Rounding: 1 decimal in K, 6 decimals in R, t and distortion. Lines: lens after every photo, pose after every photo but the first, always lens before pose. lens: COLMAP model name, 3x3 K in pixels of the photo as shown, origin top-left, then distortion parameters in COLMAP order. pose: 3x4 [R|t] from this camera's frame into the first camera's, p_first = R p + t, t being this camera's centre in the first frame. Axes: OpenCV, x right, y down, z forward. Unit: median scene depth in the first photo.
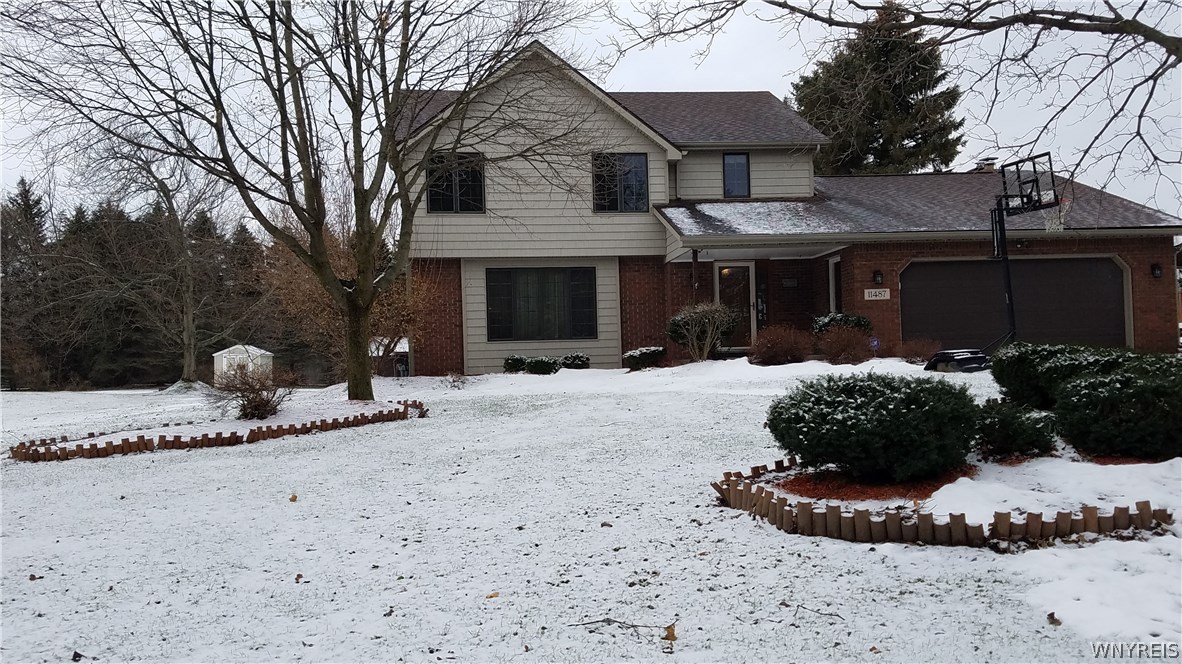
lens RADIAL K [[893.9, 0, 616.3], [0, 893.9, 338.6], [0, 0, 1]] dist [0.220138, -0.334238]
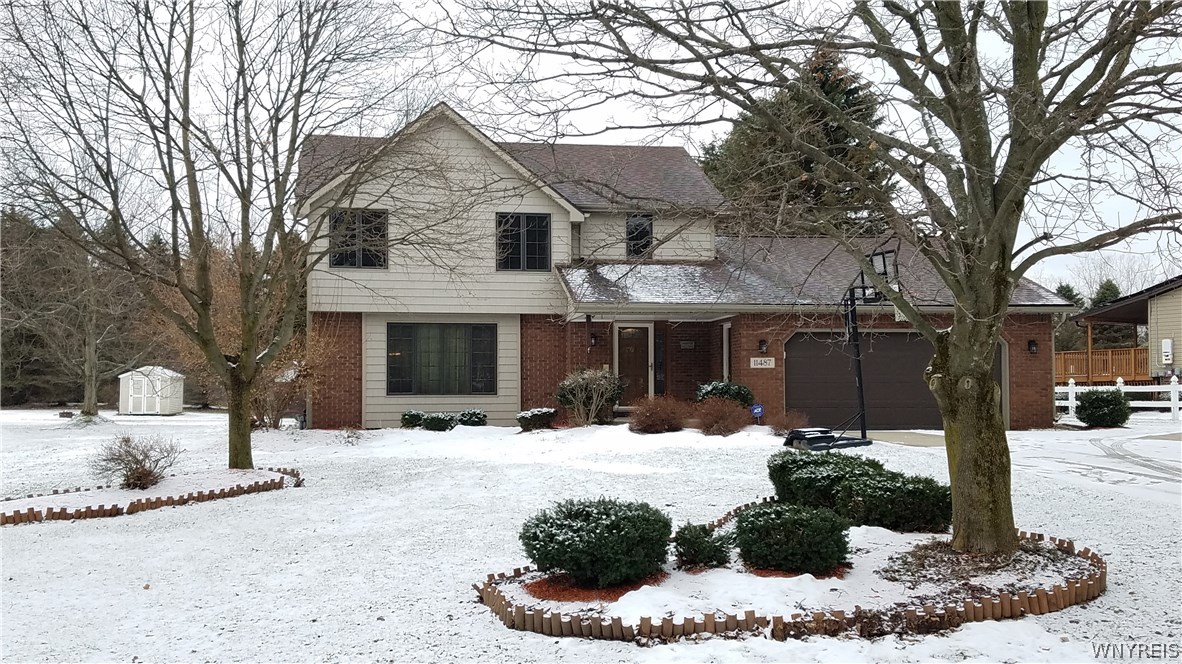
lens RADIAL K [[974.9, 0, 588.1], [0, 974.9, 353.2], [0, 0, 1]] dist [0.208481, -0.303581]
pose [[0.999429, 0.026951, 0.020368, 0.066853], [-0.026795, 0.999610, -0.007867, -0.047041], [-0.020572, 0.007317, 0.999762, -0.120808]]
